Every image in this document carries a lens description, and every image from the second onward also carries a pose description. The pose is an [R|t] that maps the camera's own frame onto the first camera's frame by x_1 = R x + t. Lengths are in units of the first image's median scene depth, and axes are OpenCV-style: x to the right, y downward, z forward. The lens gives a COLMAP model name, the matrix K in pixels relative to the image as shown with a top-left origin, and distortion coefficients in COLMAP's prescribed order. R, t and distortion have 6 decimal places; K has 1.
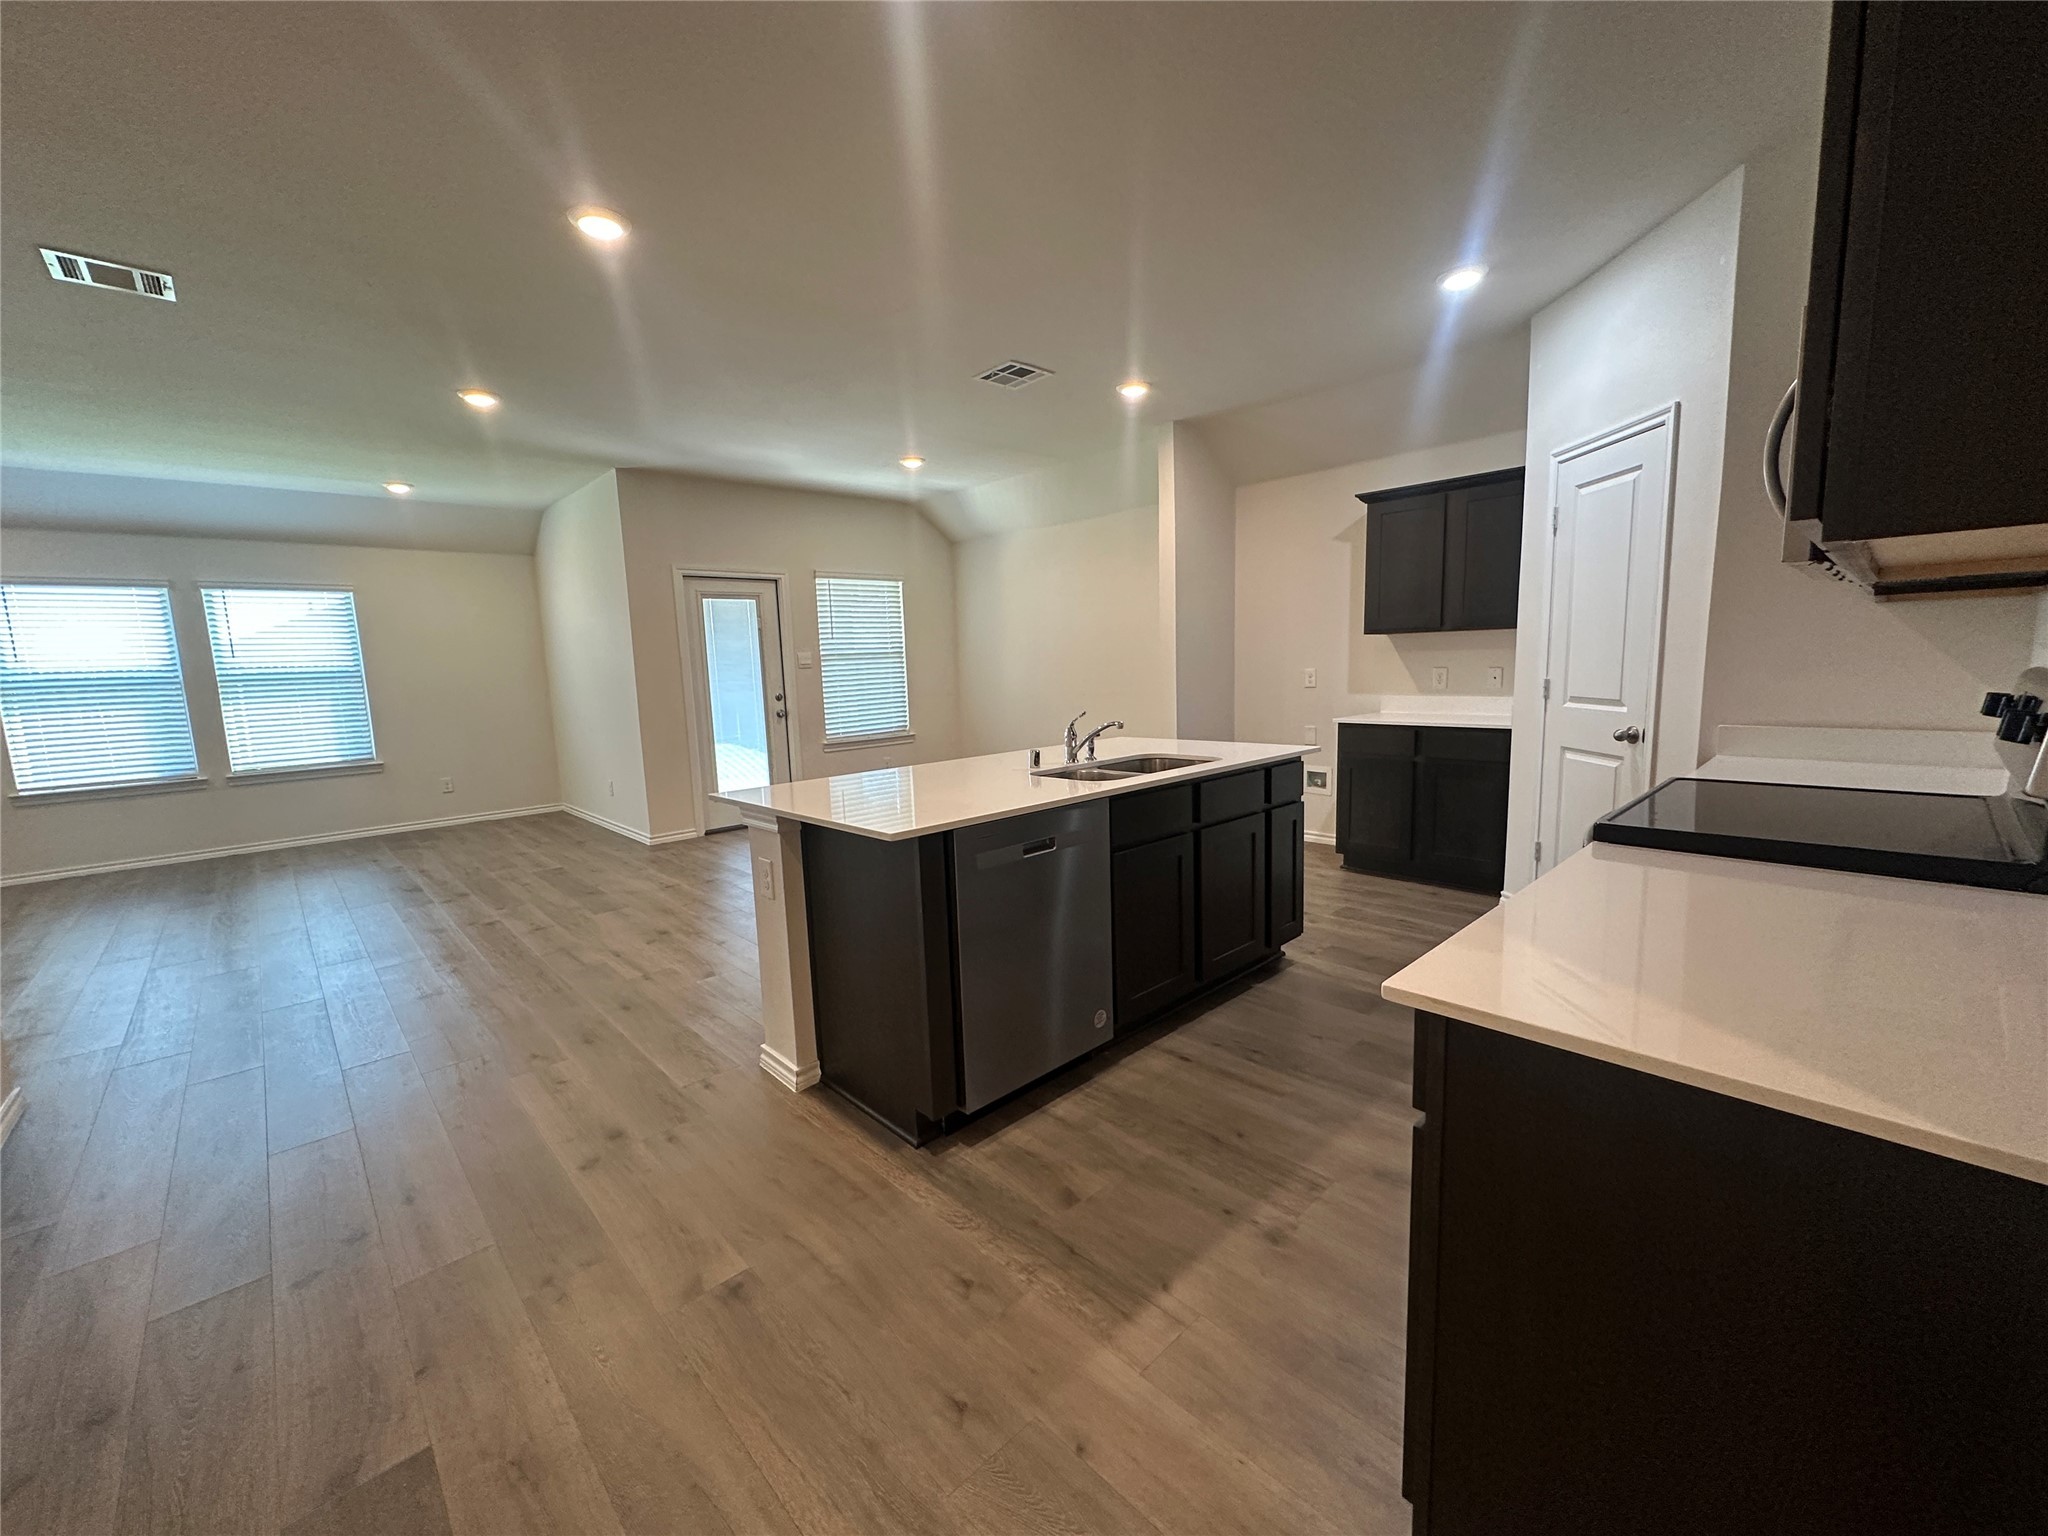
lens RADIAL K [[819.7, 0, 1020.7], [0, 819.7, 763.8], [0, 0, 1]] dist [-0.001120, 0.000478]
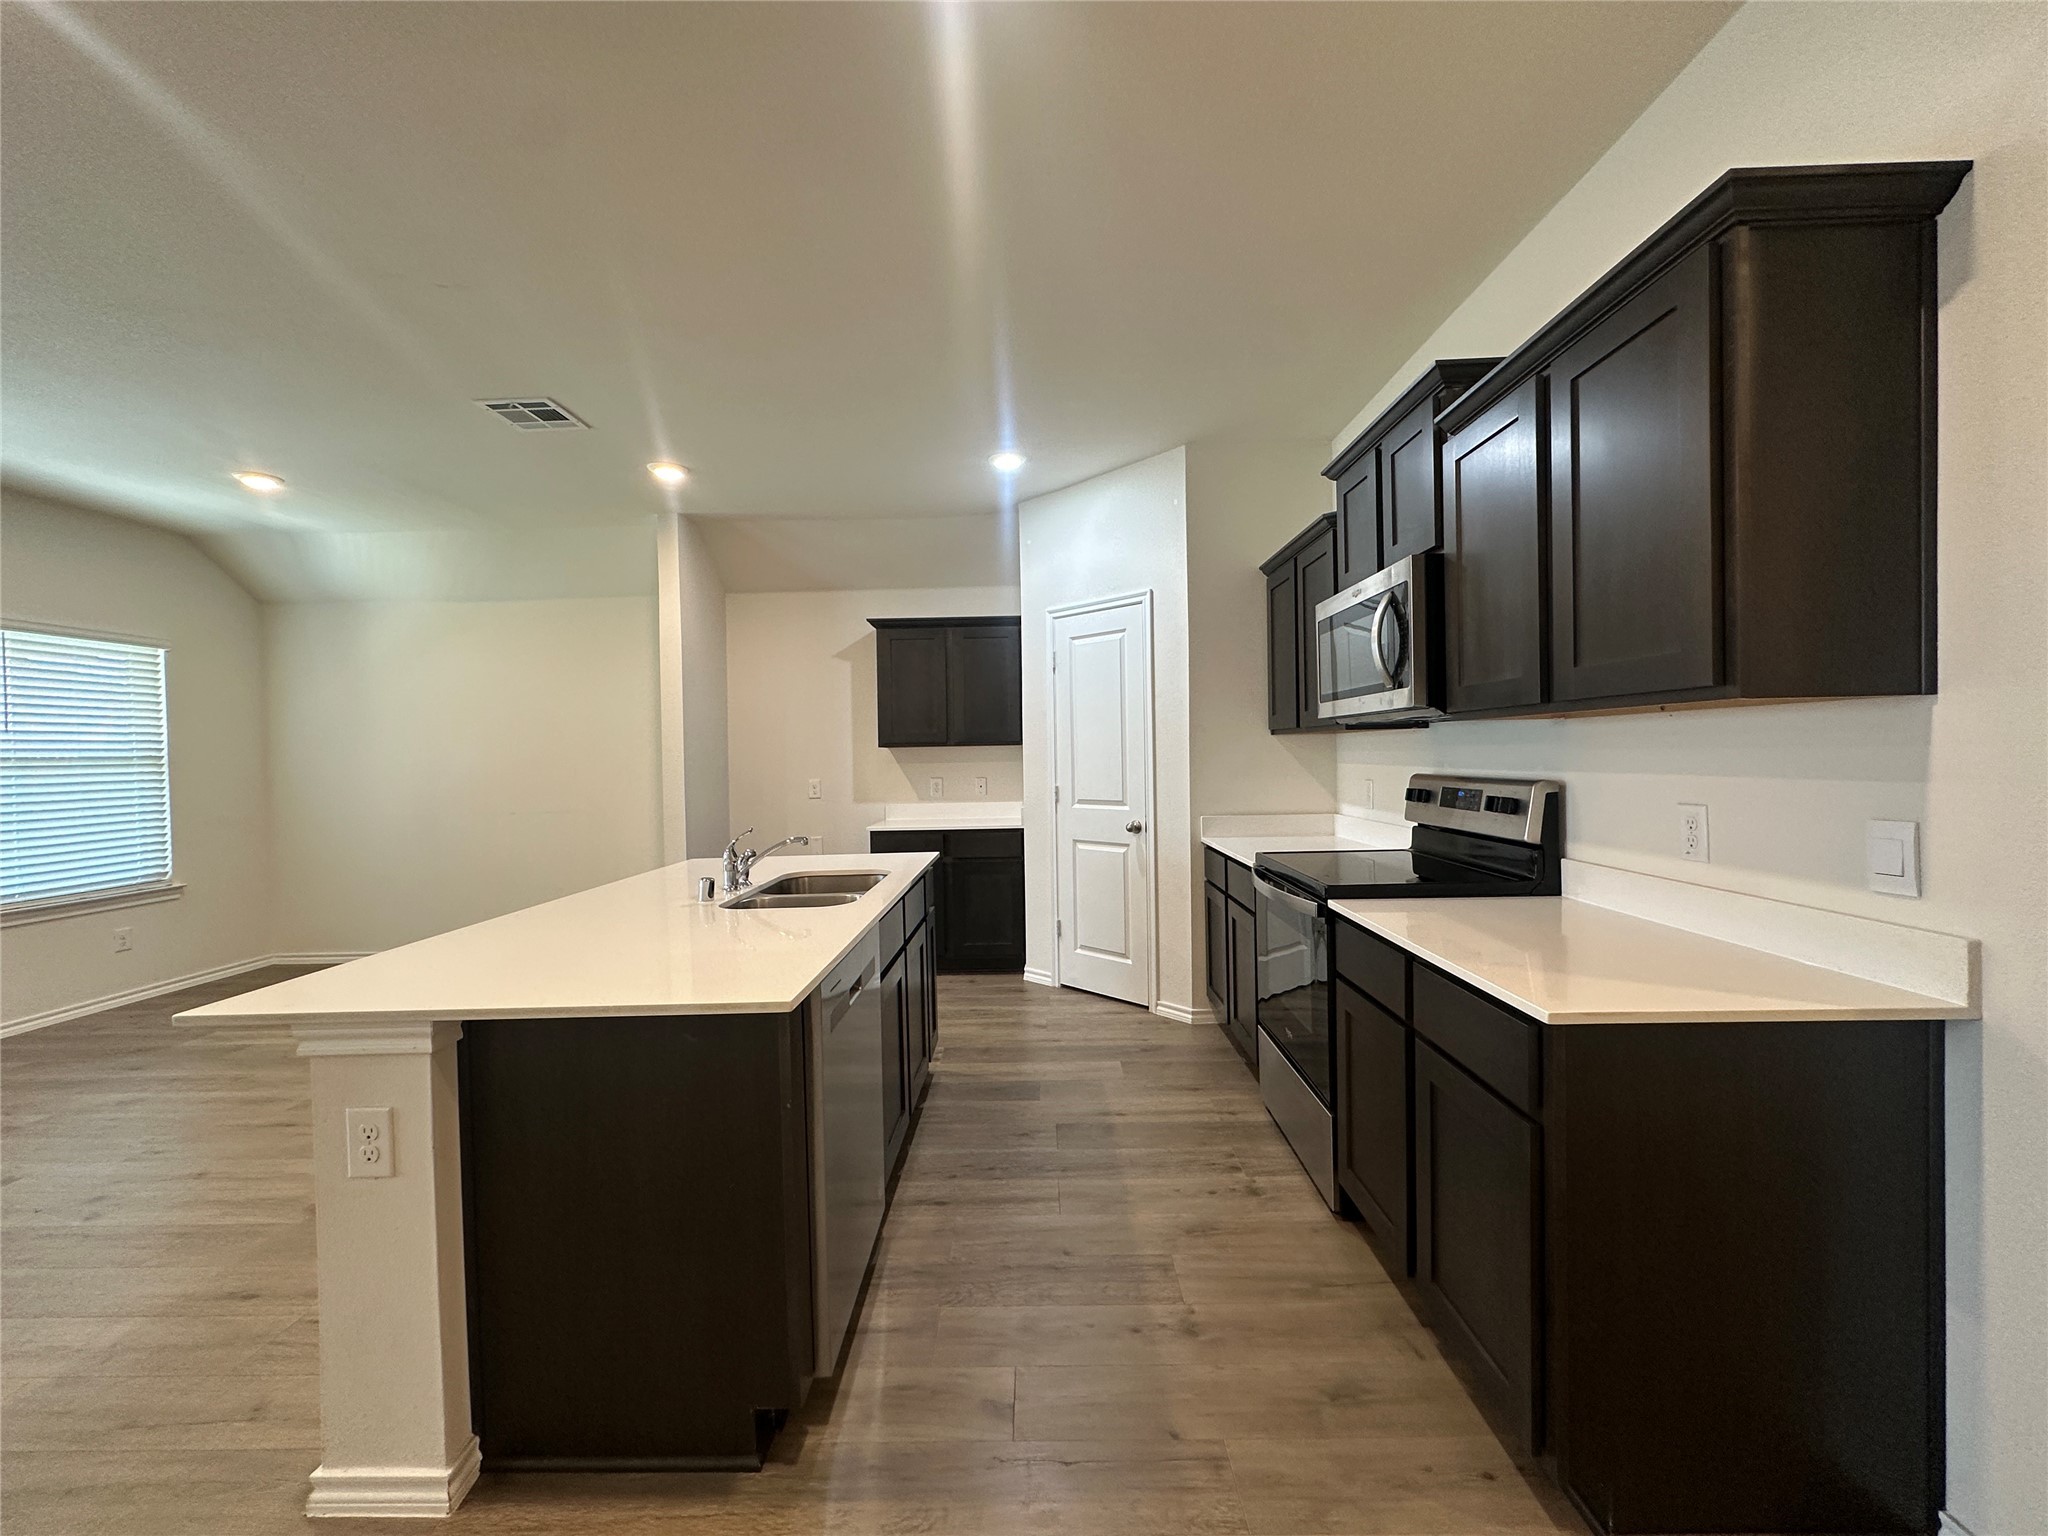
lens RADIAL K [[819.7, 0, 1025.4], [0, 819.7, 765.0], [0, 0, 1]] dist [-0.001120, 0.000478]
pose [[0.694698, 0.009996, 0.719232, -0.235581], [0.088664, 0.991088, -0.099413, -0.013415], [-0.713816, 0.132832, 0.687621, 0.146941]]
